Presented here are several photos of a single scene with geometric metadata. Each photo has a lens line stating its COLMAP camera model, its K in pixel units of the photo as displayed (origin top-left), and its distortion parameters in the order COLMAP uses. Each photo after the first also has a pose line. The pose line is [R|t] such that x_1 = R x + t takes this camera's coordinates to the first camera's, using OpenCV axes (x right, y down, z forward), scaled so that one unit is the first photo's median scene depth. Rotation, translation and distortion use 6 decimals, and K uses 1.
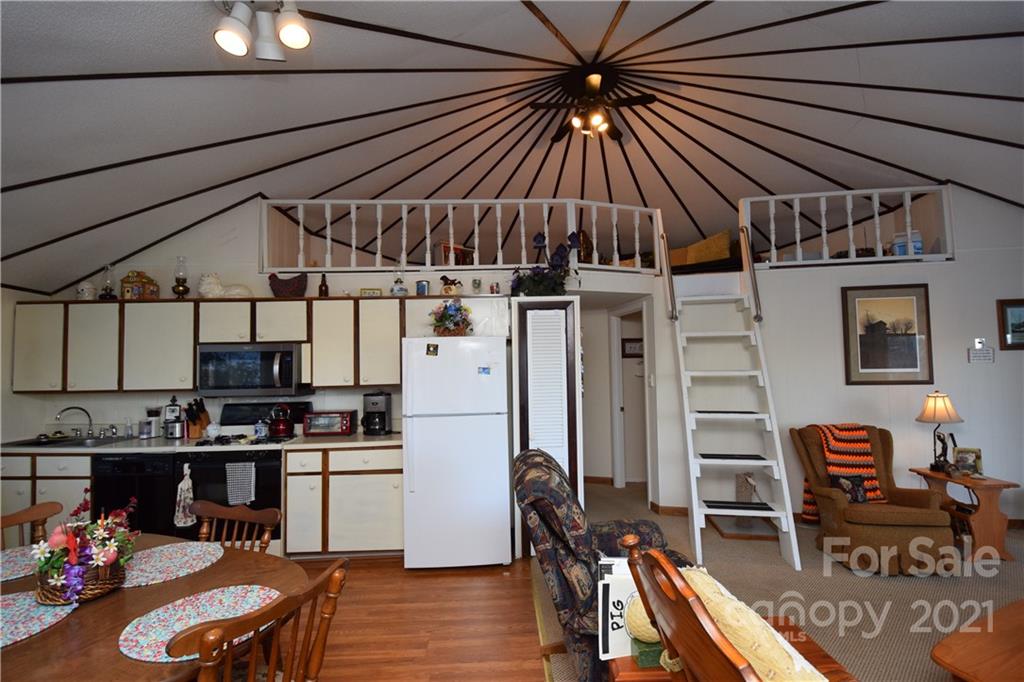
lens RADIAL K [[448.9, 0, 515.8], [0, 448.9, 345.1], [0, 0, 1]] dist [0.014196, -0.022964]
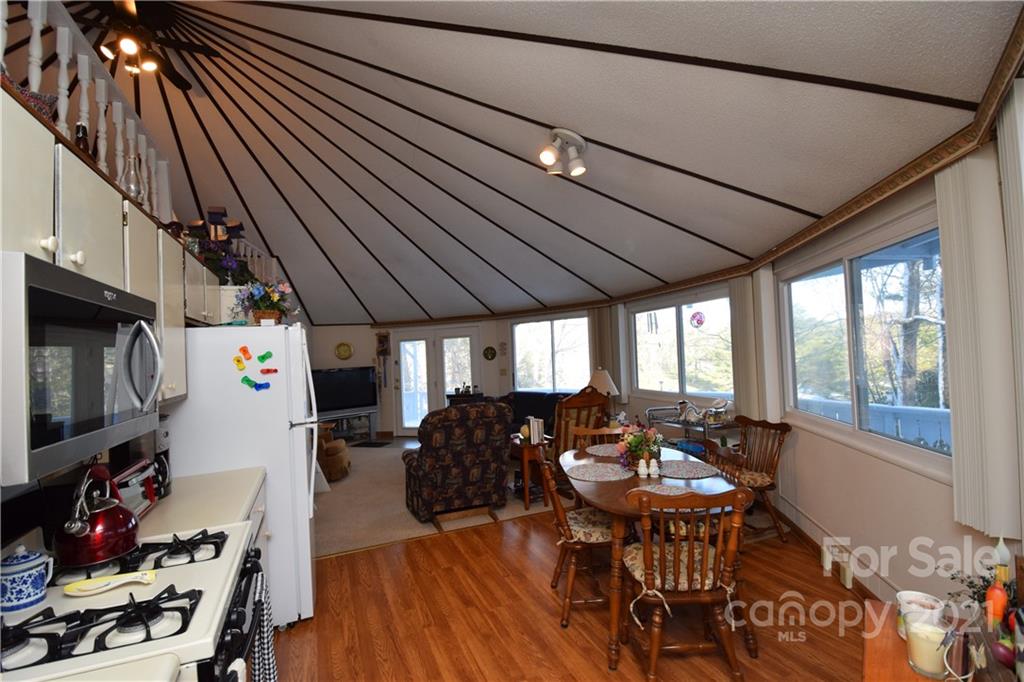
lens RADIAL K [[448.9, 0, 515.8], [0, 448.9, 345.1], [0, 0, 1]] dist [0.014196, -0.022964]
pose [[-0.364845, 0.050506, 0.929697, -0.925084], [0.002717, 0.998581, -0.053182, 0.054092], [-0.931064, -0.016877, -0.364465, 0.792981]]
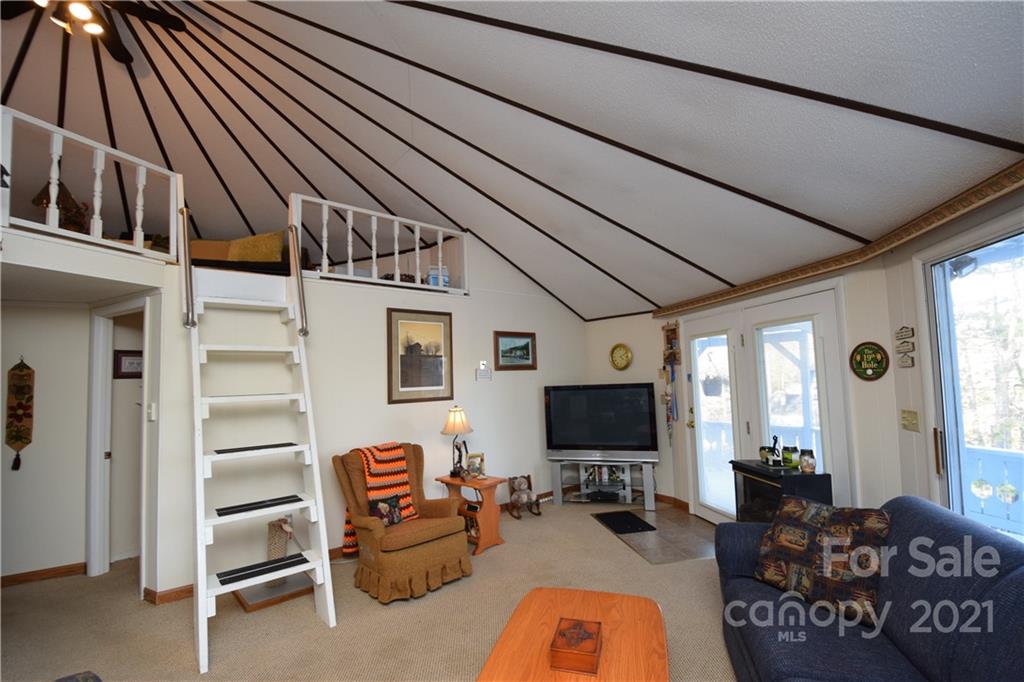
lens RADIAL K [[448.9, 0, 515.8], [0, 448.9, 345.1], [0, 0, 1]] dist [0.014196, -0.022964]
pose [[0.622694, 0.050024, 0.780865, 0.121913], [-0.016828, 0.998580, -0.050551, 0.002345], [-0.782285, 0.018338, 0.622651, 0.147359]]
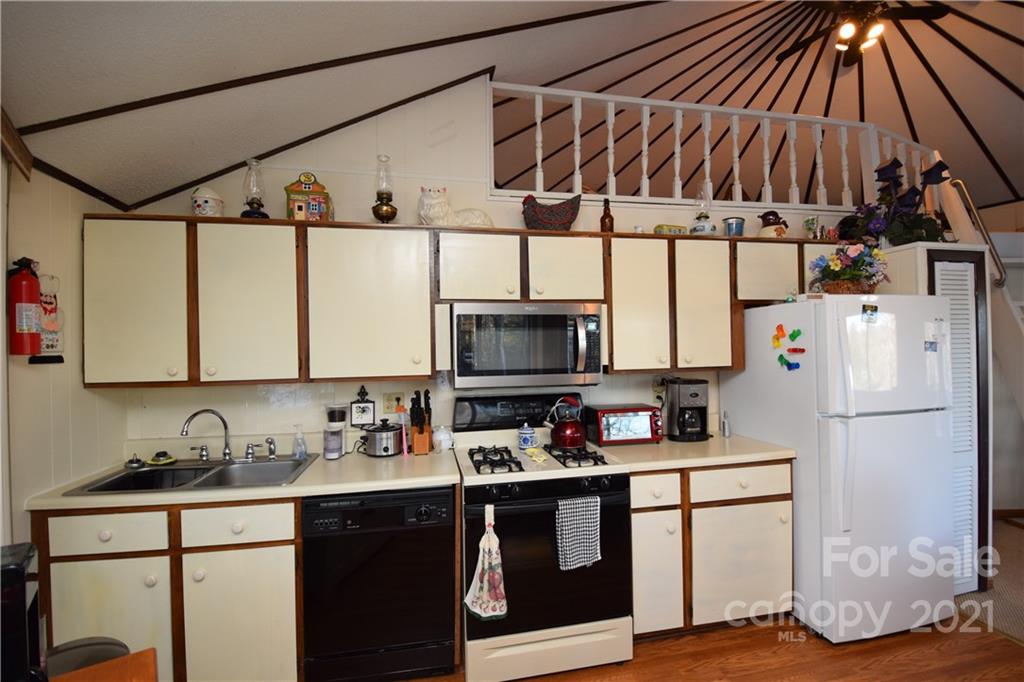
lens RADIAL K [[448.9, 0, 515.8], [0, 448.9, 345.1], [0, 0, 1]] dist [0.014196, -0.022964]
pose [[0.987615, 0.004126, 0.156841, -0.669516], [-0.011114, 0.998983, 0.043700, 0.027842], [-0.156501, -0.044902, 0.986657, 0.368660]]
